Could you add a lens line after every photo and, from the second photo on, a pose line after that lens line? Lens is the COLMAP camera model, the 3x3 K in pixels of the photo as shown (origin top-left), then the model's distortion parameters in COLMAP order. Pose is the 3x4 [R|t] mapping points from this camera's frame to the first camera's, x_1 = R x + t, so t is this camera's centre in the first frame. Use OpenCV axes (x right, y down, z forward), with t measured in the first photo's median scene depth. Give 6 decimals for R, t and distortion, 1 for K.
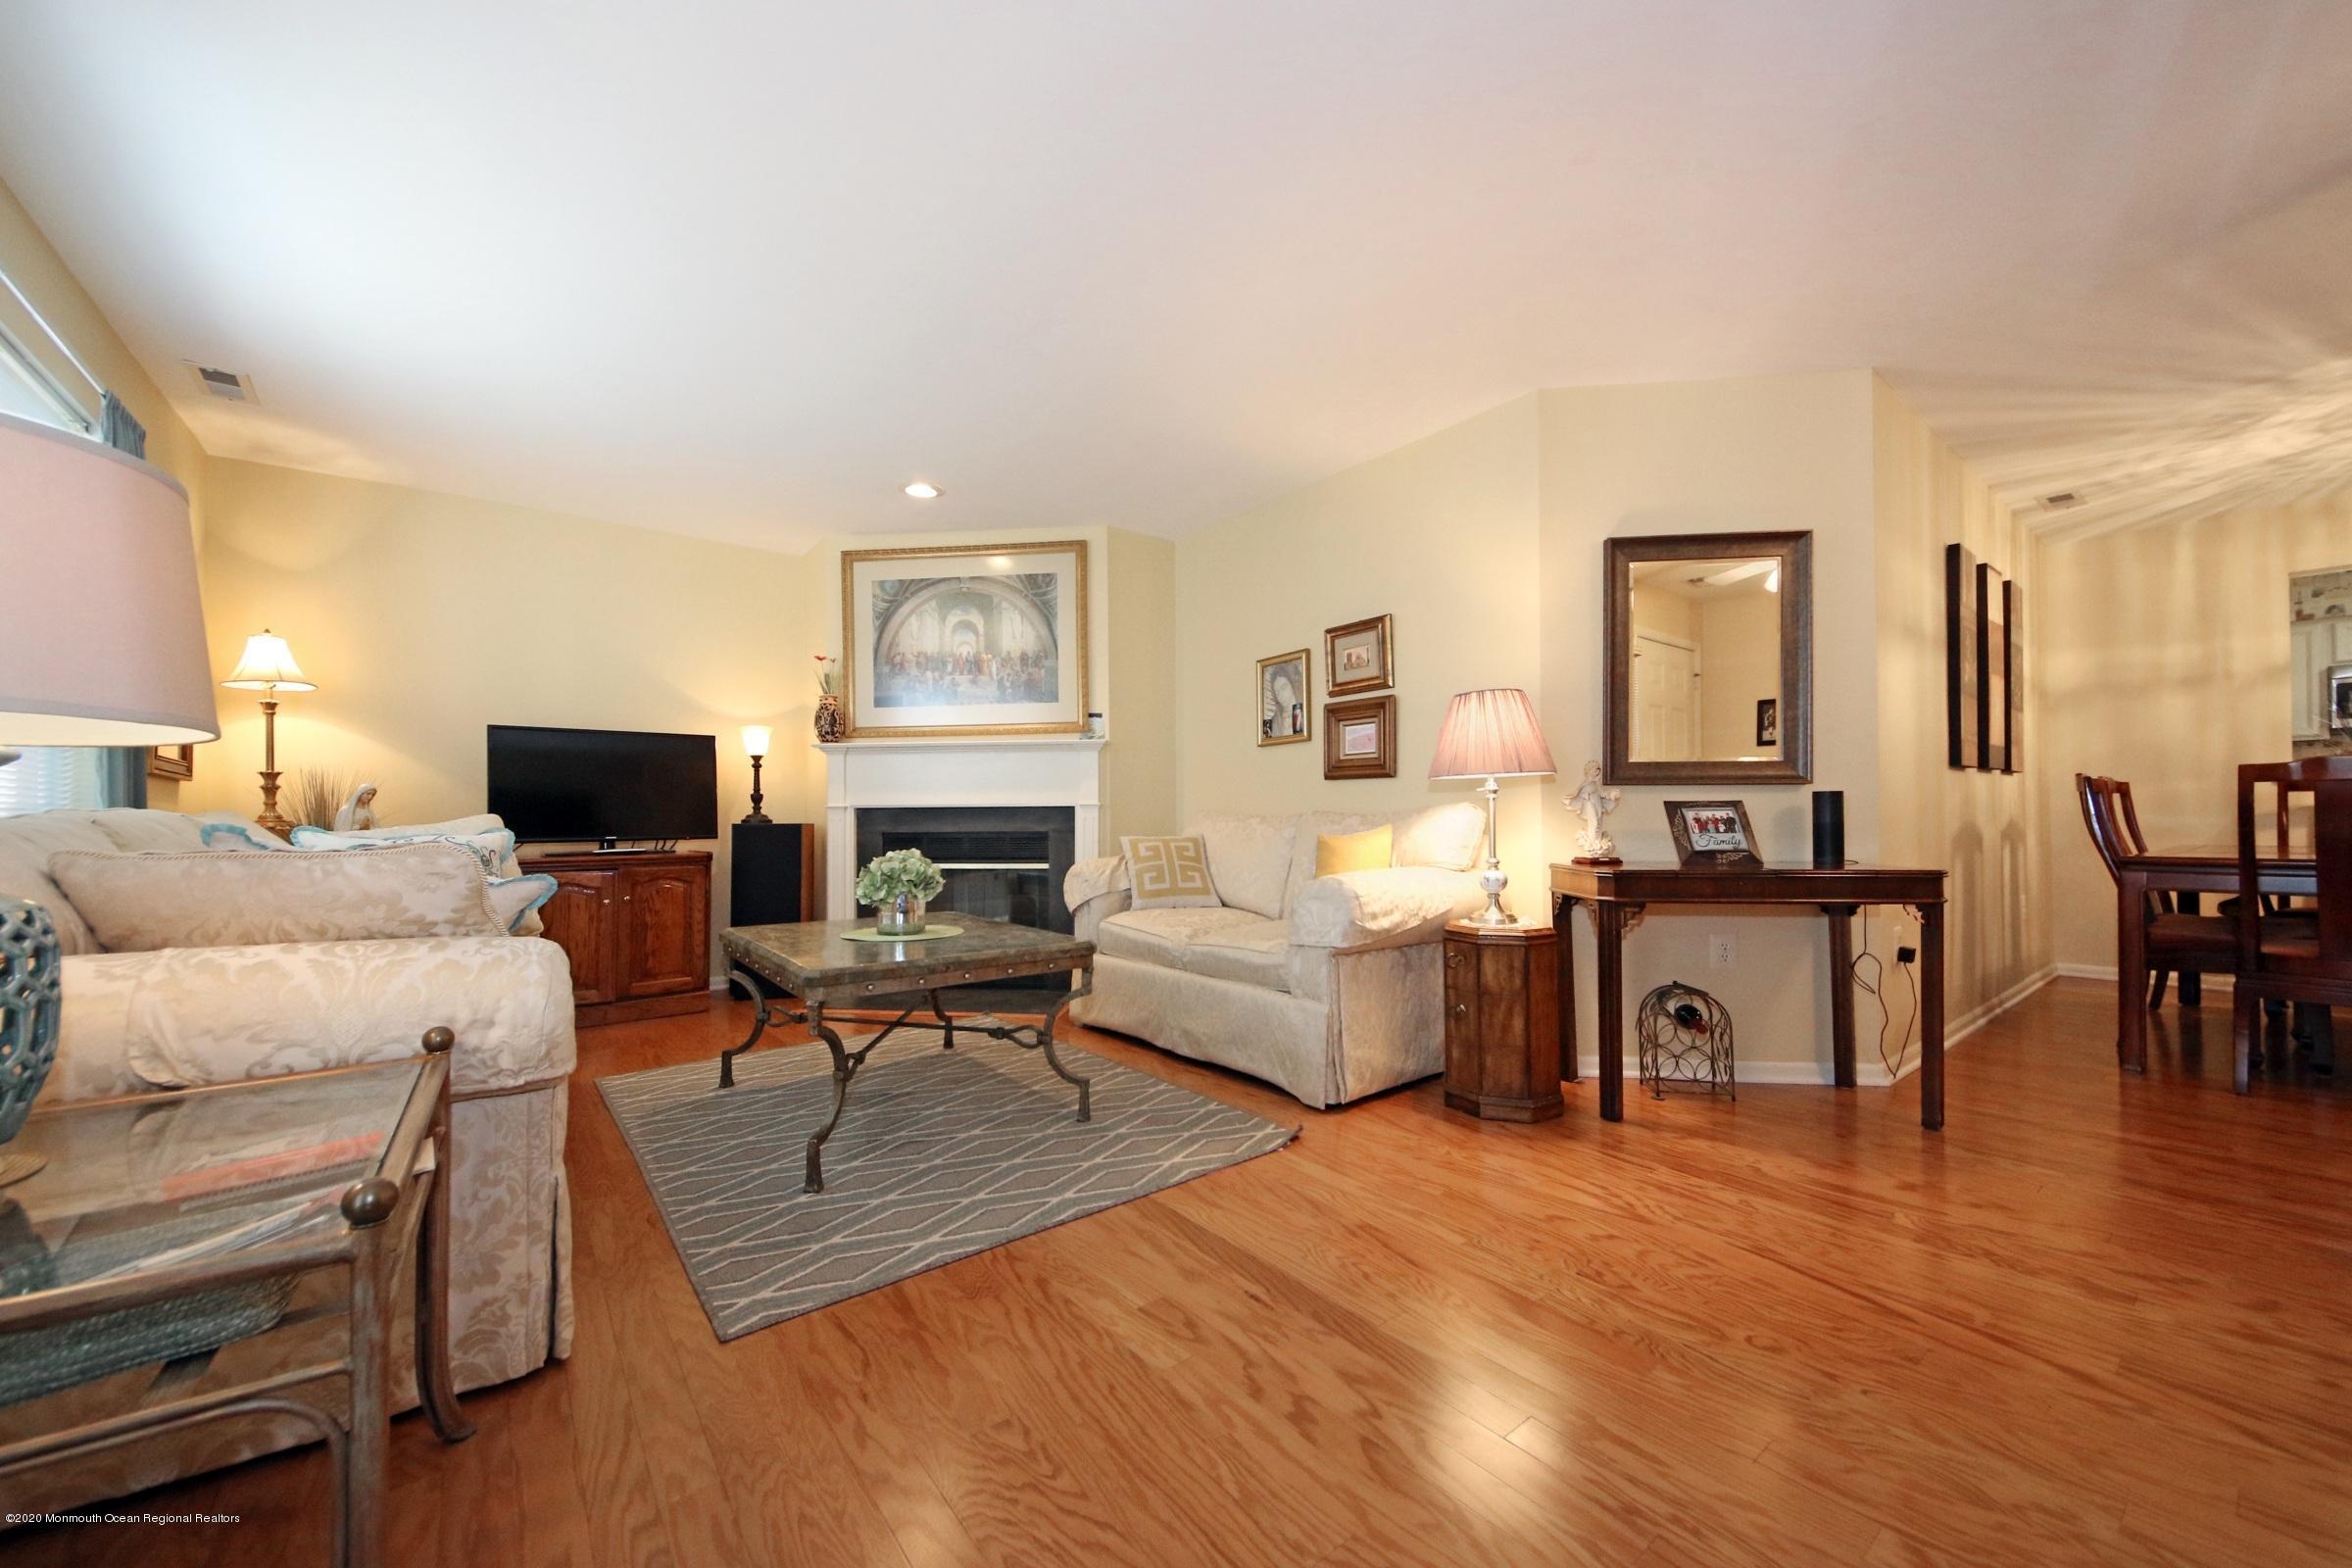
lens RADIAL K [[857.4, 0, 1184.2], [0, 857.4, 792.5], [0, 0, 1]] dist [0.011691, -0.001379]
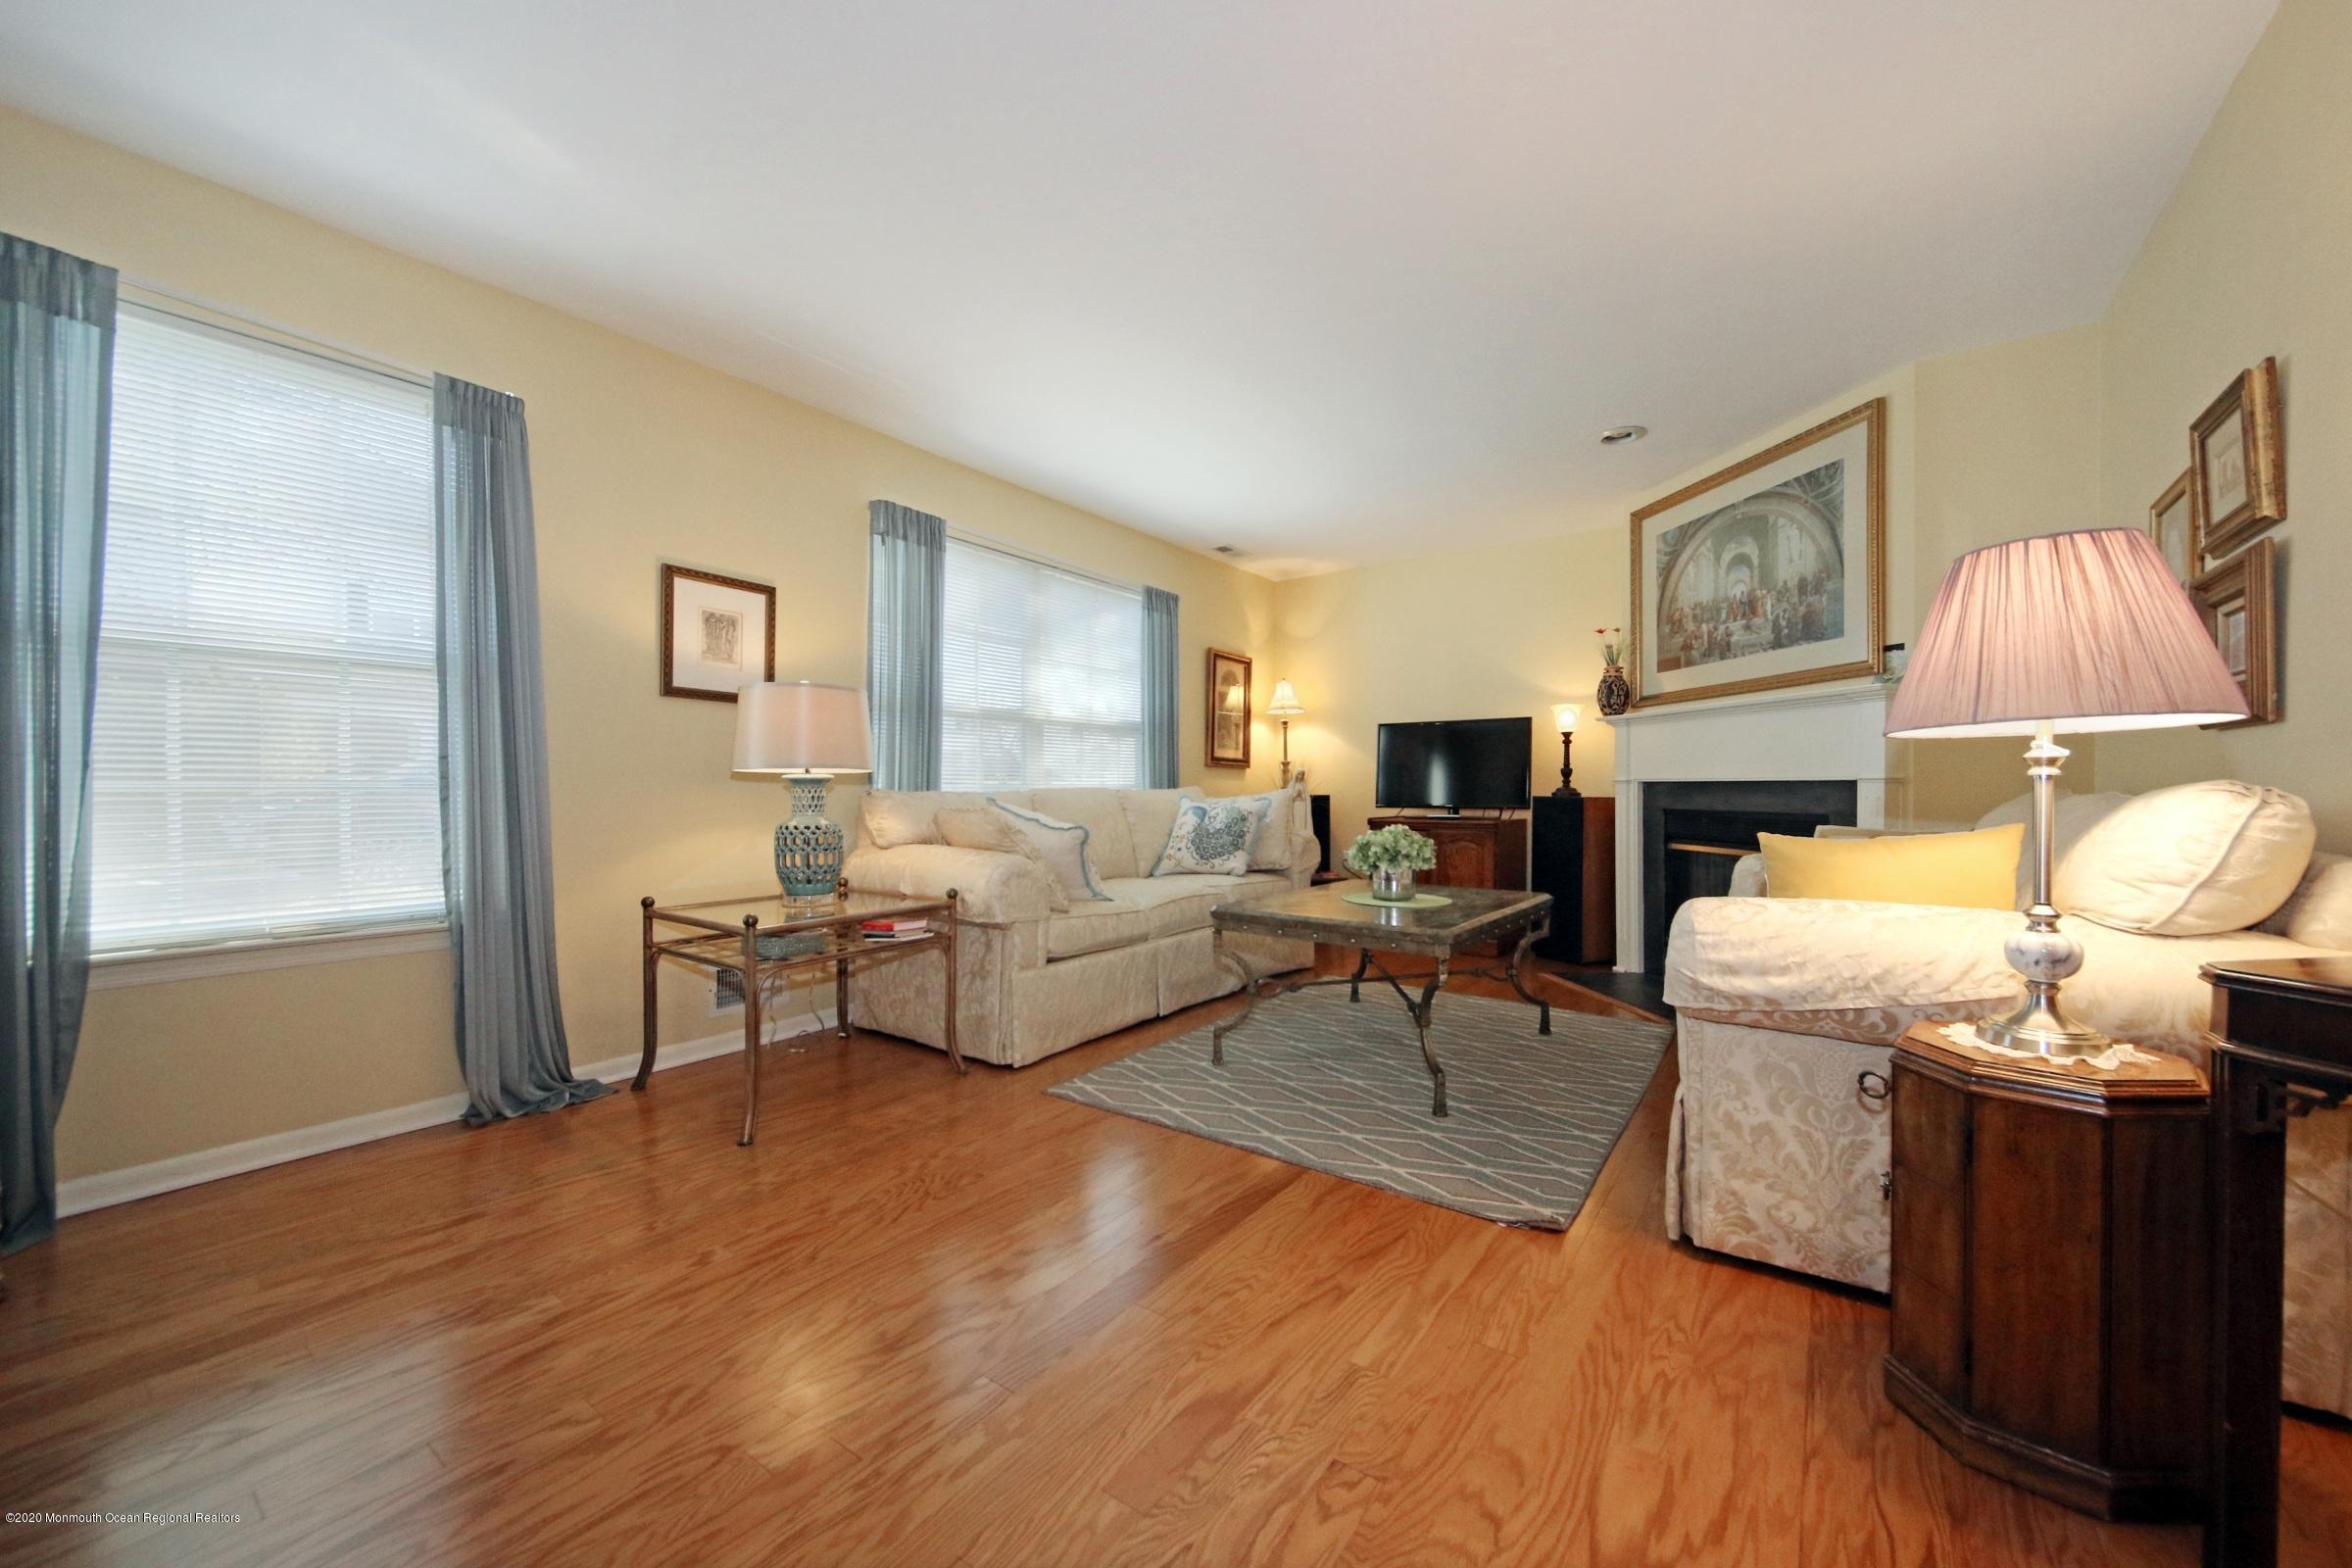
lens RADIAL K [[857.4, 0, 1182.0], [0, 857.4, 784.3], [0, 0, 1]] dist [0.011691, -0.001379]
pose [[0.287233, 0.004053, -0.957852, 0.582793], [0.025170, 0.999614, 0.011777, -0.004778], [0.957530, -0.027492, 0.287020, 0.370774]]
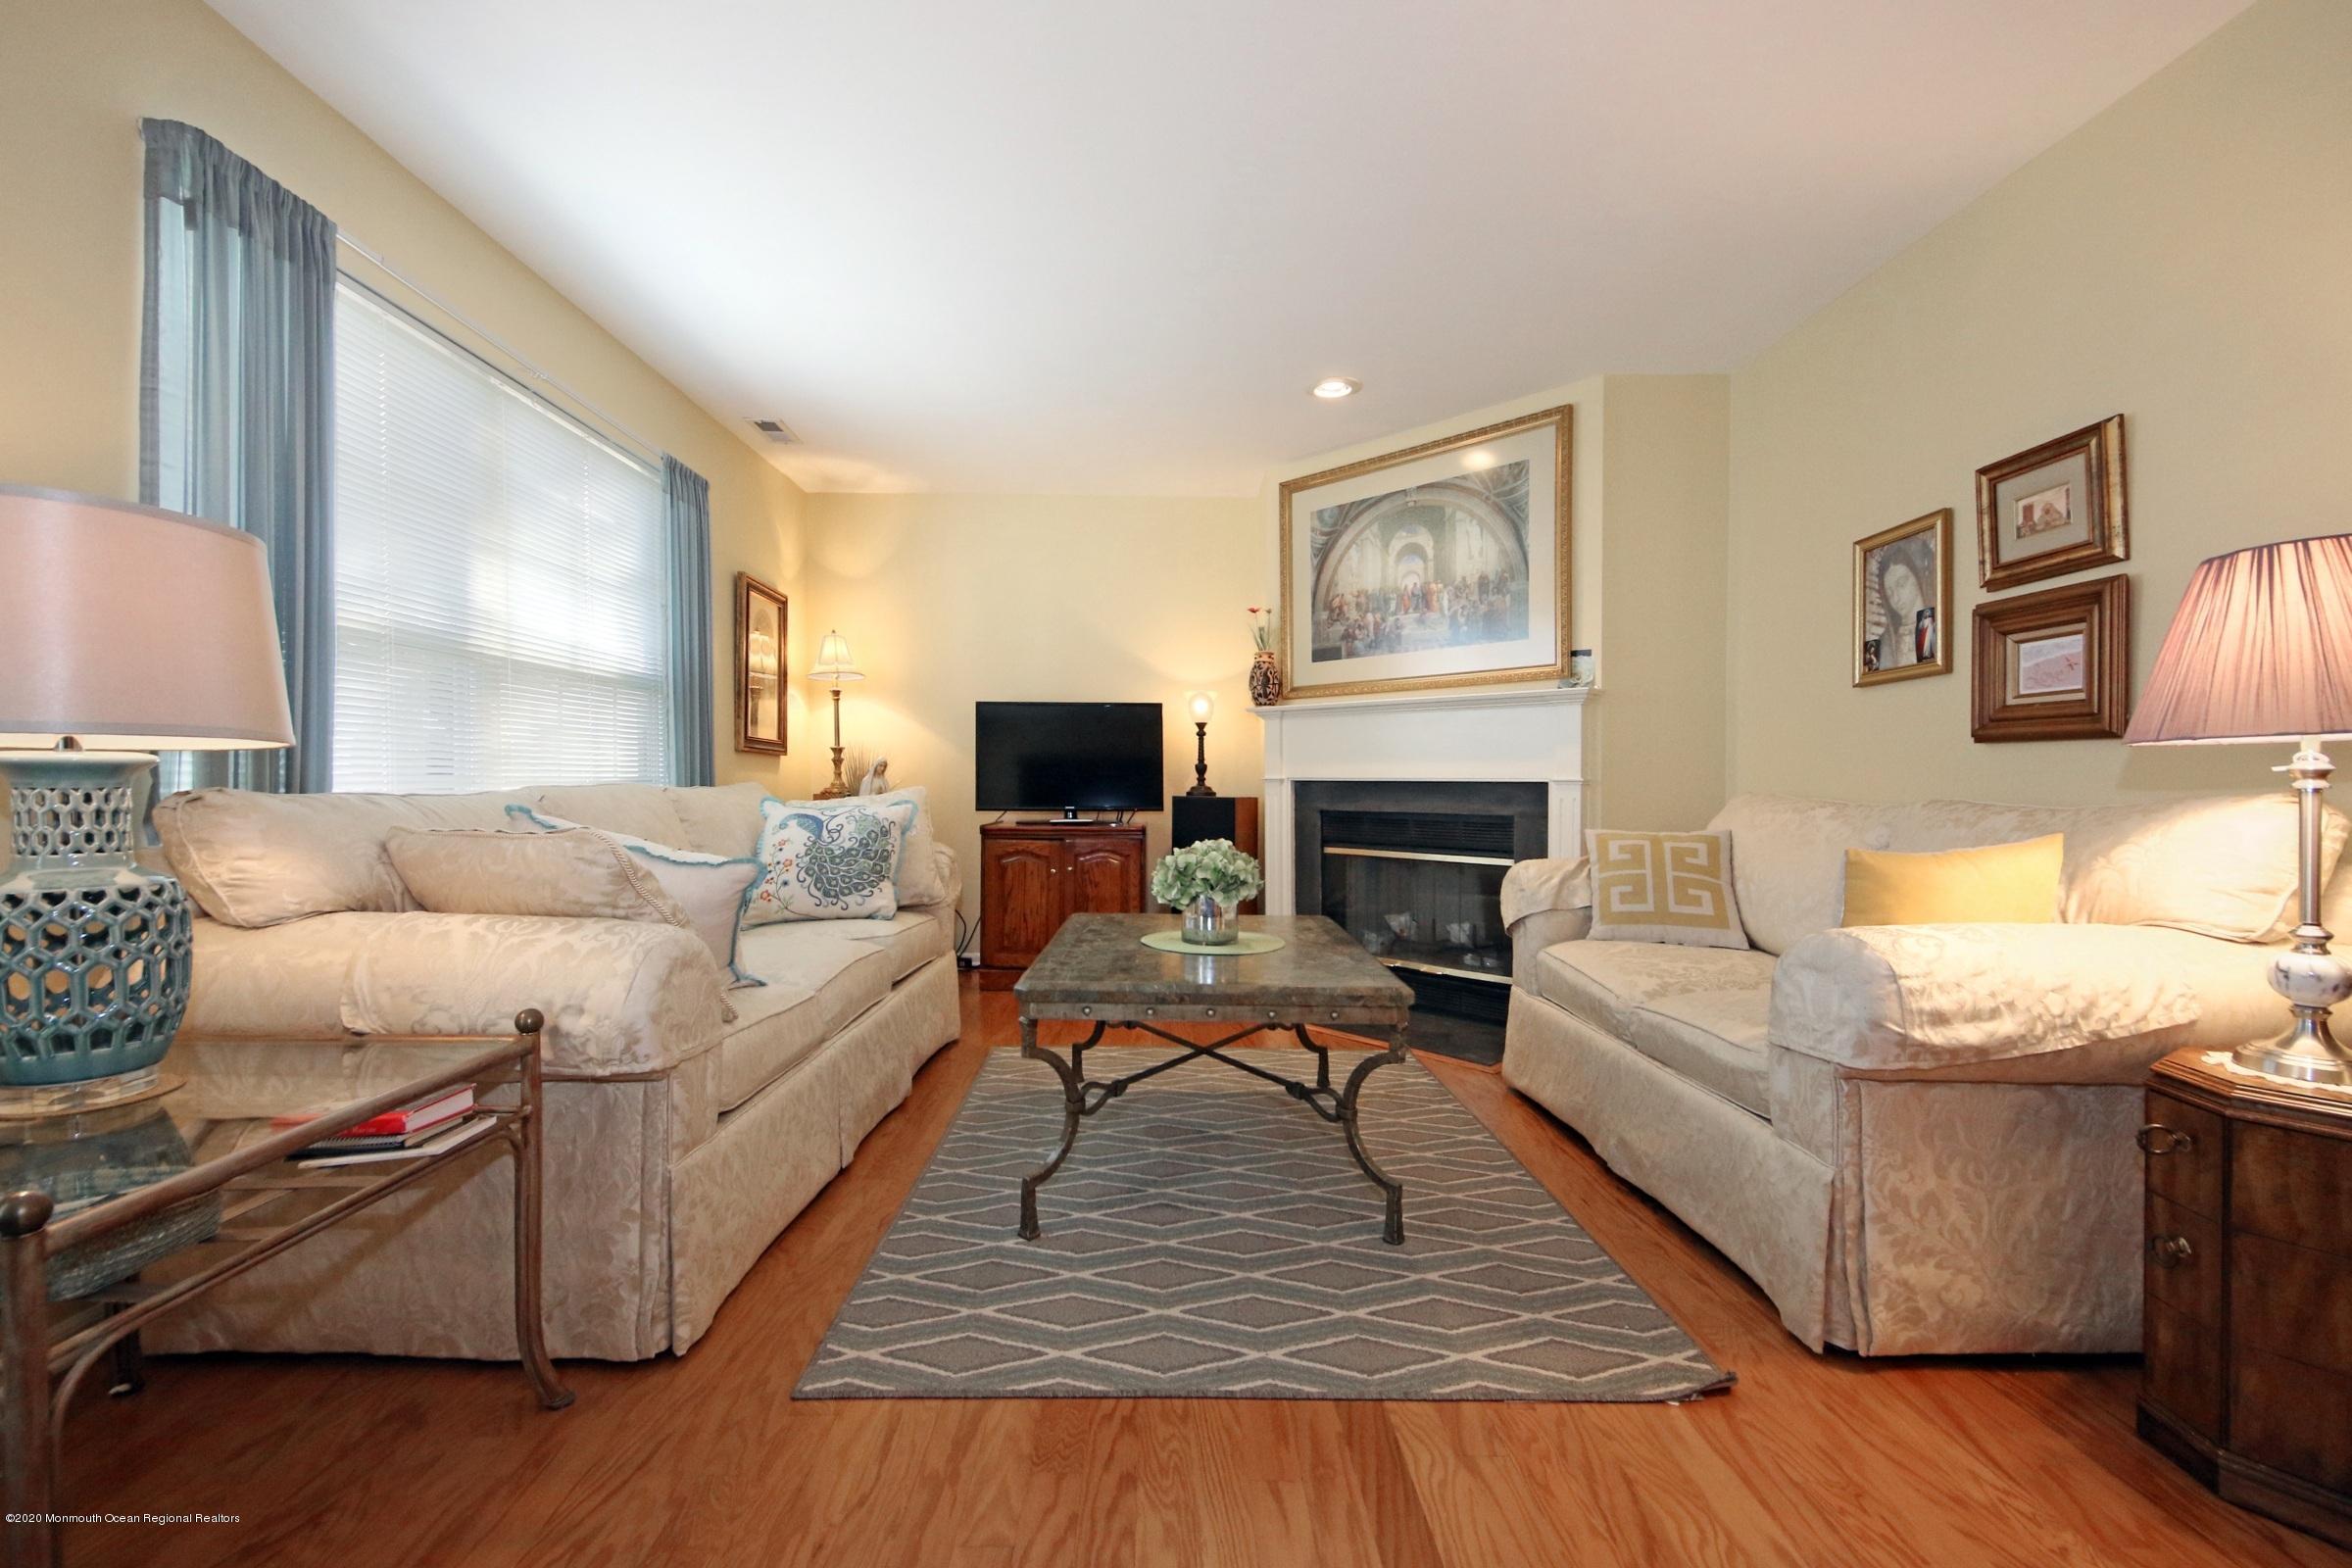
lens RADIAL K [[984.8, 0, 1152.2], [0, 984.8, 788.9], [0, 0, 1]] dist [0.018504, -0.007428]
pose [[0.788192, 0.016662, -0.615204, 0.176826], [0.004793, 0.999437, 0.033209, -0.011148], [0.615411, -0.029123, 0.787668, 0.207402]]
